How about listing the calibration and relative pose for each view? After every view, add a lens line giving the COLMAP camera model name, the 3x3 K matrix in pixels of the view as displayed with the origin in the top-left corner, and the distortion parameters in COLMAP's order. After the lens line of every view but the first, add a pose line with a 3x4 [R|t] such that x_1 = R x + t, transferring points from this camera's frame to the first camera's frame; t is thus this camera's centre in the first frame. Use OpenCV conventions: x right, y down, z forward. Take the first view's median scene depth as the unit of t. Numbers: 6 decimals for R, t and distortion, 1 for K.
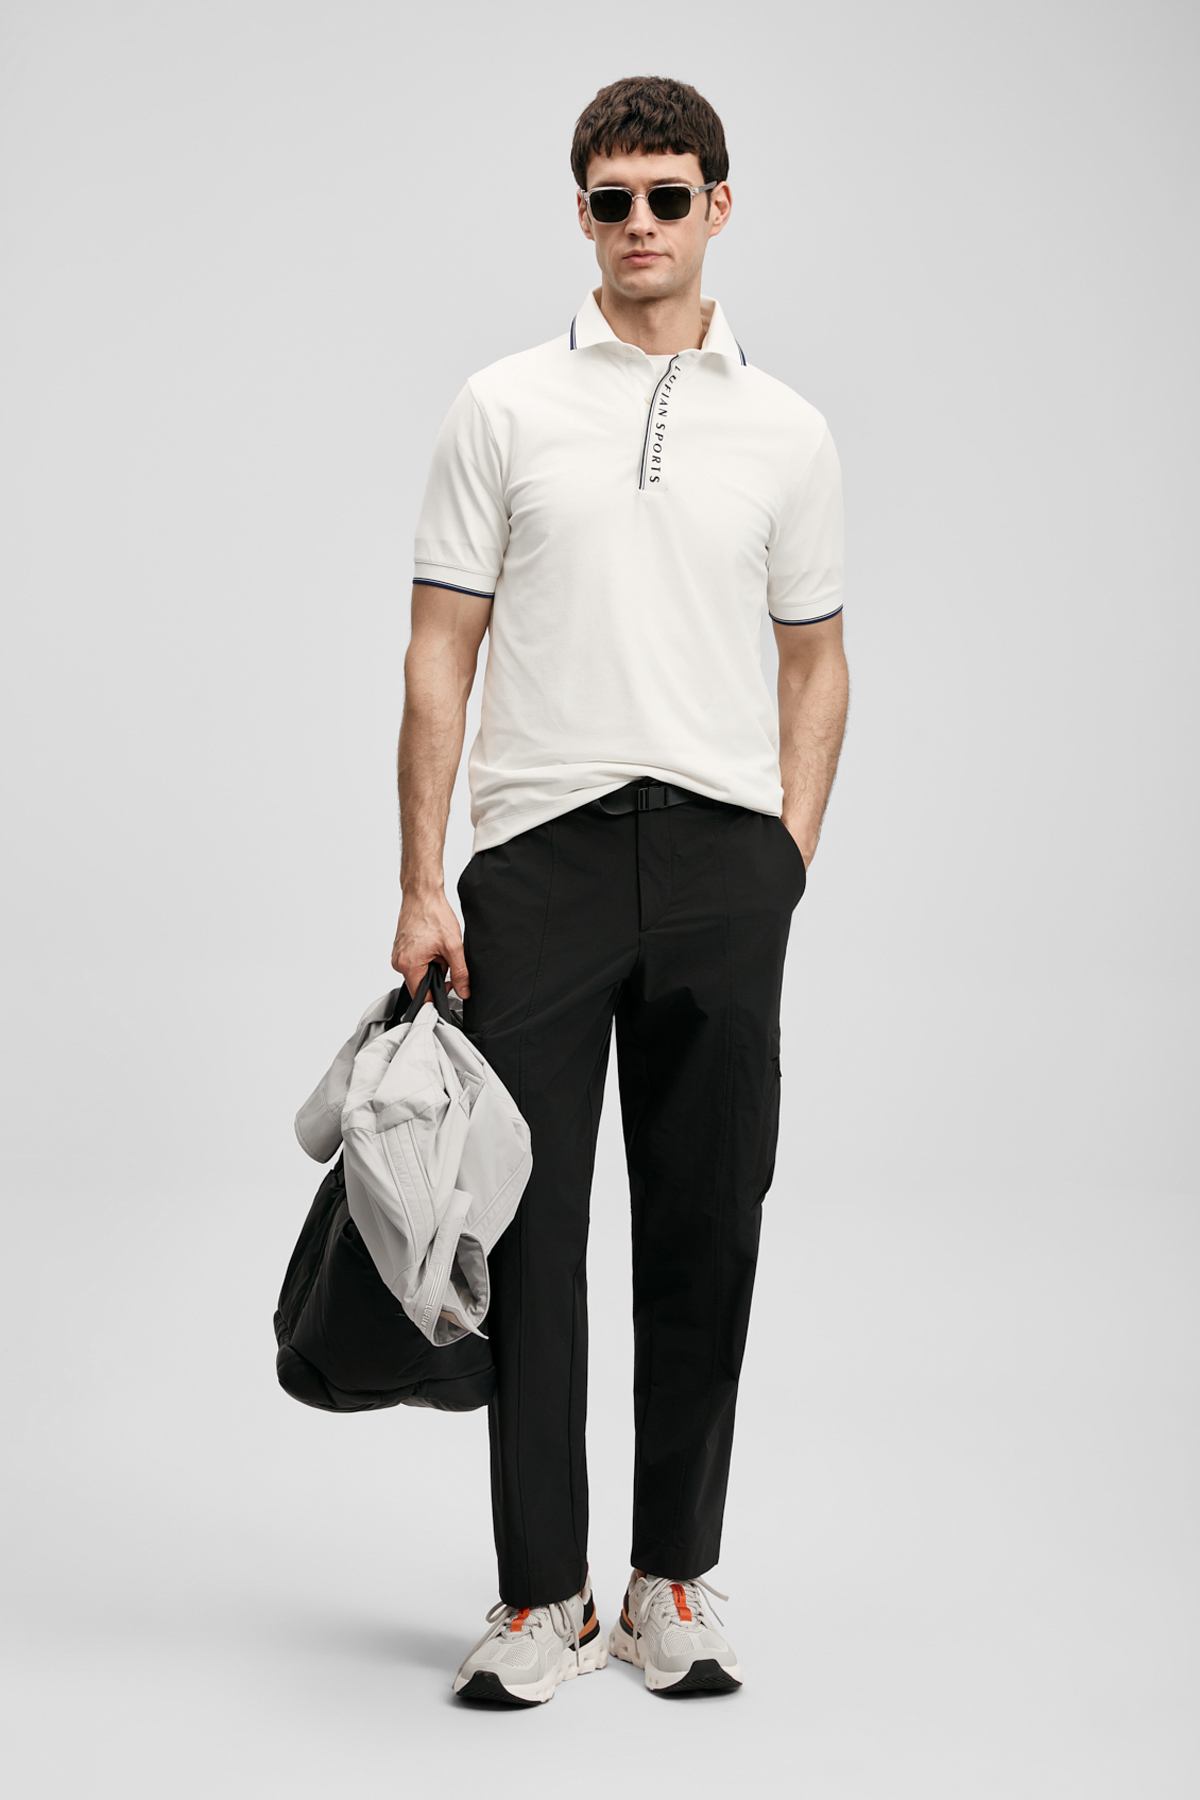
lens RADIAL K [[3764.6, 0, 600.0], [0, 3764.6, 900.0], [0, 0, 1]] dist [0.004384, 0.031126]
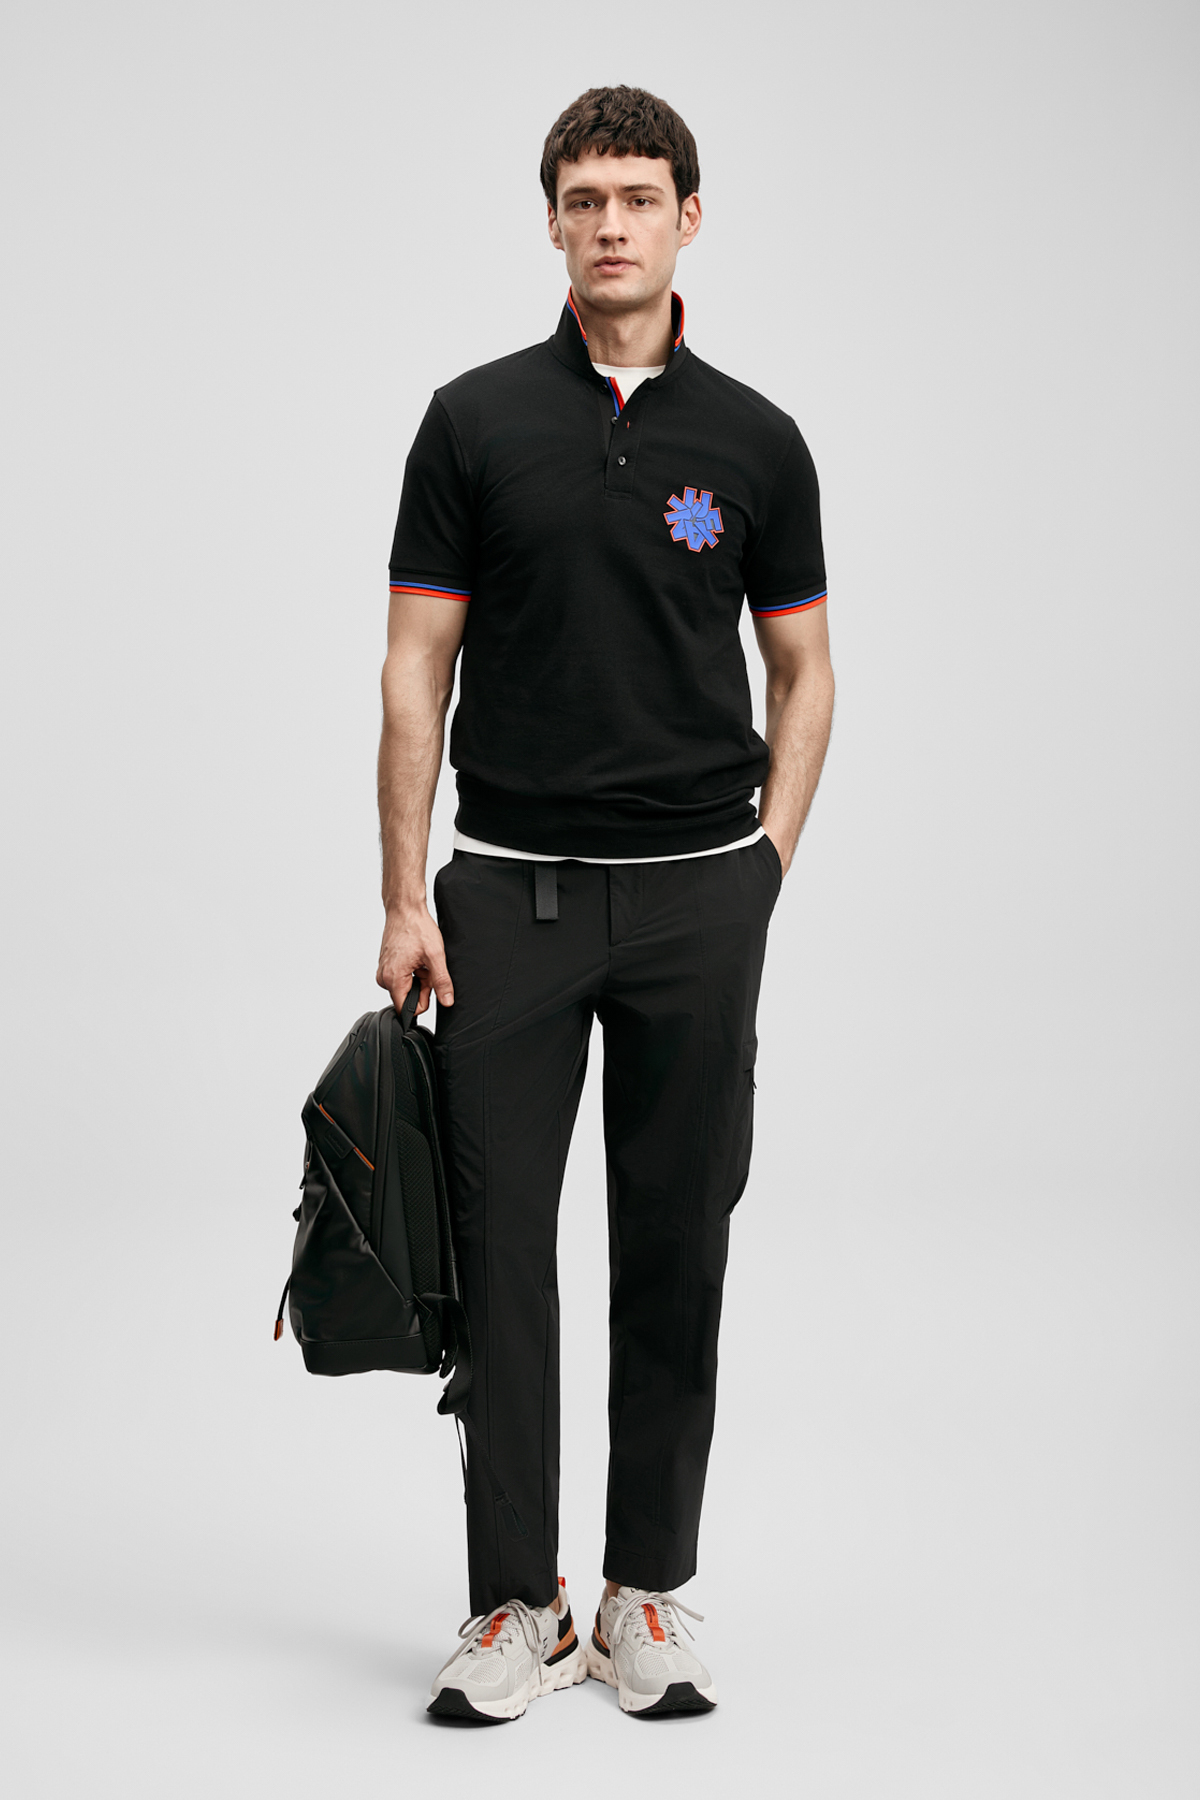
lens RADIAL K [[3340.5, 0, 600.0], [0, 3340.5, 900.0], [0, 0, 1]] dist [0.015263, -0.041930]
pose [[0.999970, -0.000566, 0.007766, 0.000677], [0.000613, 0.999982, -0.006000, 0.003090], [-0.007762, 0.006005, 0.999952, 0.113743]]
